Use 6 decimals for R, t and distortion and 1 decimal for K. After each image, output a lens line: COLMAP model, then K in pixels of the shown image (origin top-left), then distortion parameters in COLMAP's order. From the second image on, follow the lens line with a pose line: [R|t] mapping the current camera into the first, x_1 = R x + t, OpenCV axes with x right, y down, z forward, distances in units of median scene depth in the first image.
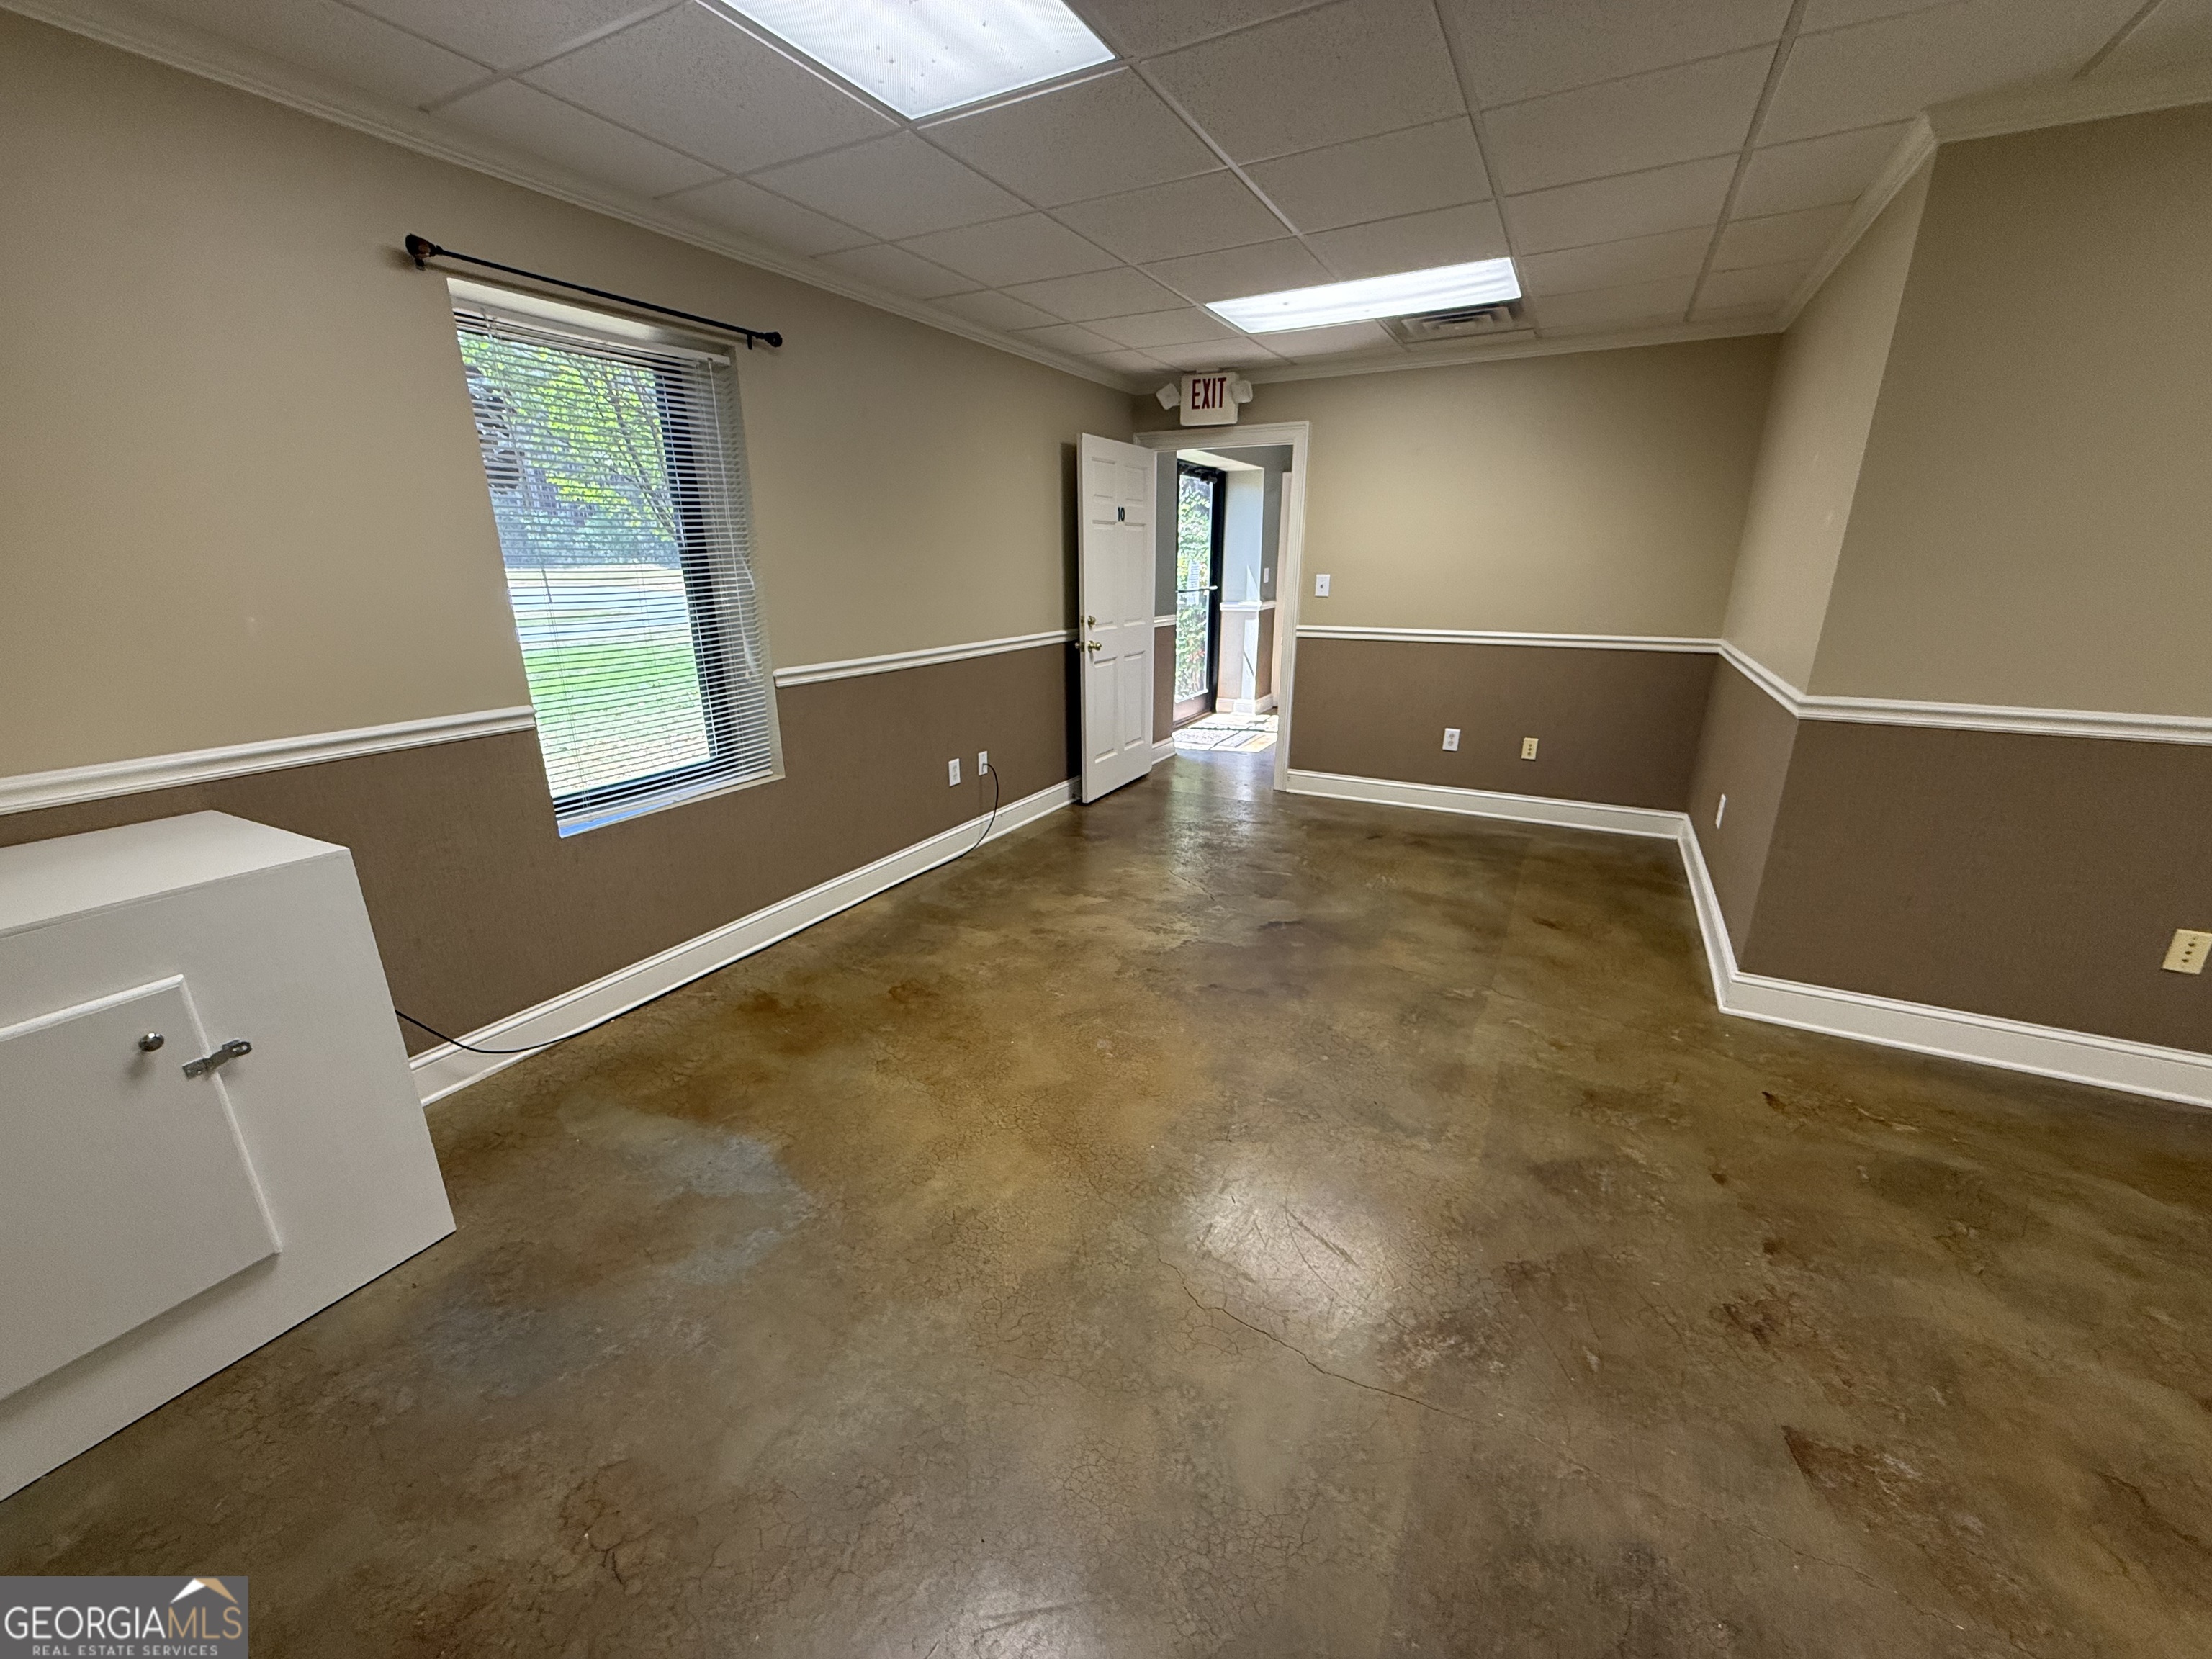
lens RADIAL K [[880.6, 0, 1099.4], [0, 880.6, 838.2], [0, 0, 1]] dist [-0.002573, 0.000261]
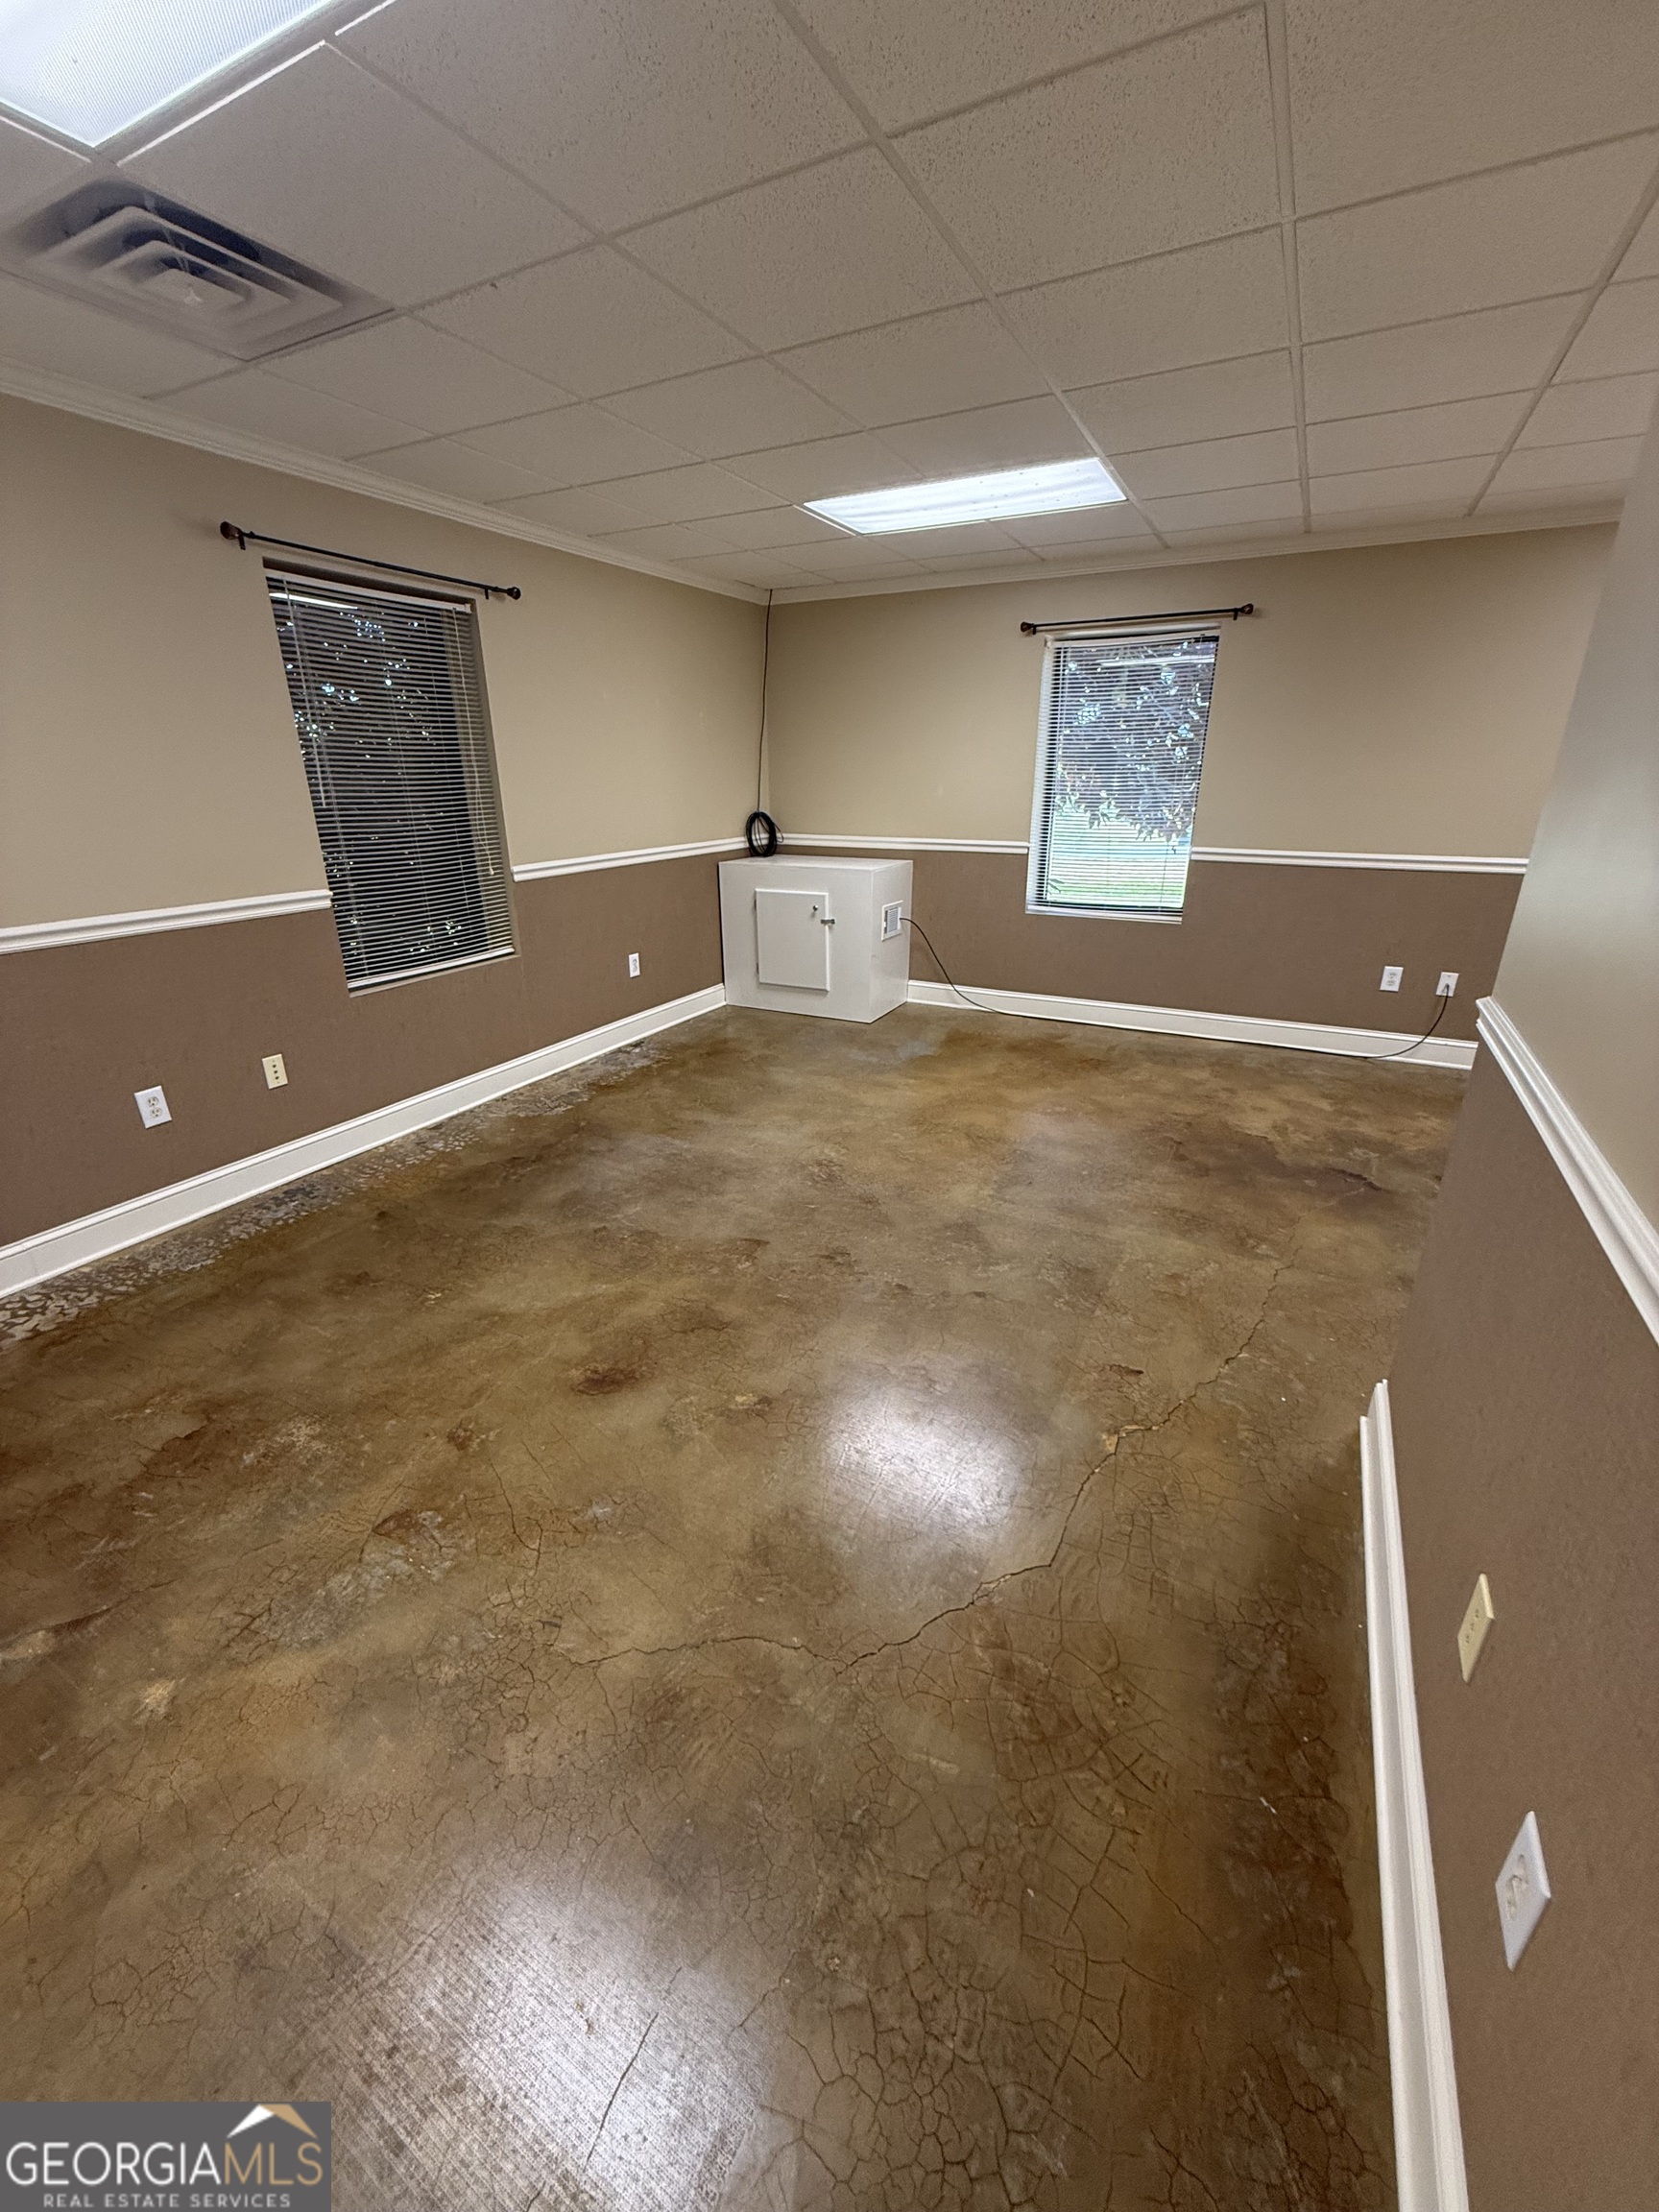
lens RADIAL K [[880.6, 0, 823.9], [0, 880.6, 1105.6], [0, 0, 1]] dist [-0.002573, 0.000261]
pose [[0.008164, 0.363175, -0.931685, 1.435661], [-0.299150, 0.889933, 0.344279, -0.166563], [0.954171, 0.275903, 0.115910, 0.475812]]
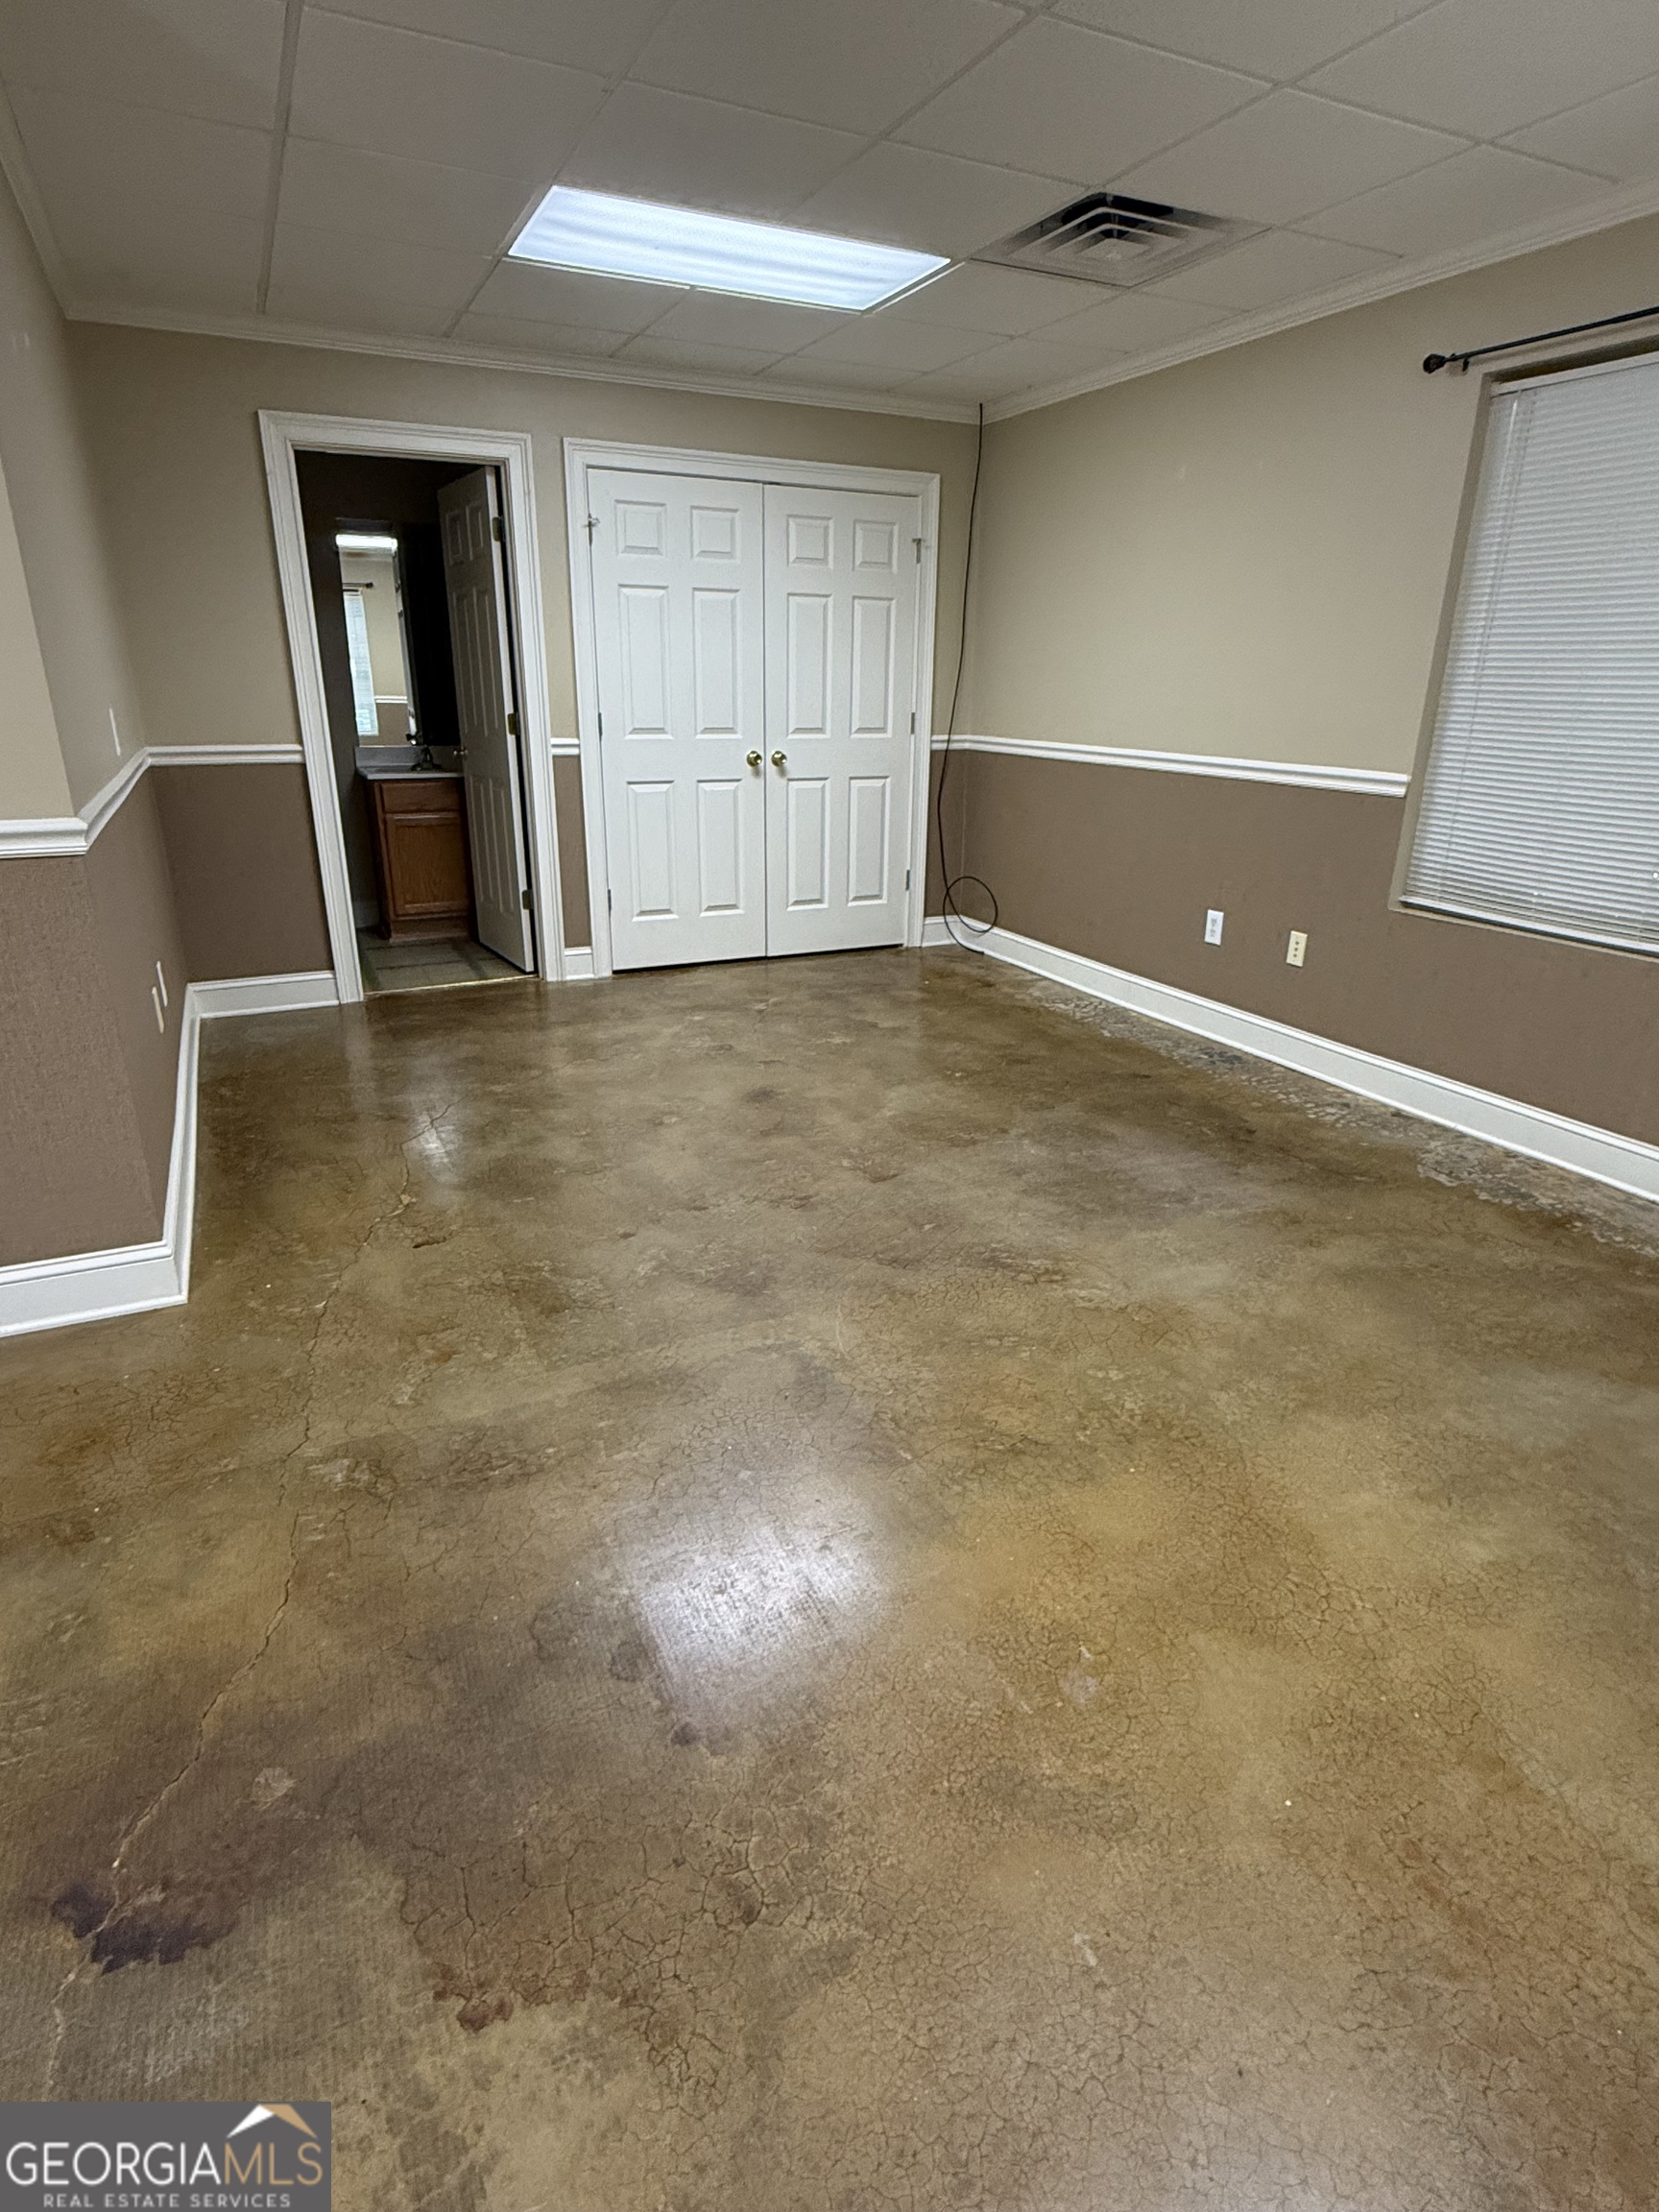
lens RADIAL K [[1171.7, 0, 822.0], [0, 1171.7, 1107.5], [0, 0, 1]] dist [0.002813, -0.001192]
pose [[-0.812611, -0.206168, 0.545123, -0.160993], [0.170691, 0.810134, 0.560845, -0.381325], [-0.557251, 0.548796, -0.623133, 1.350476]]
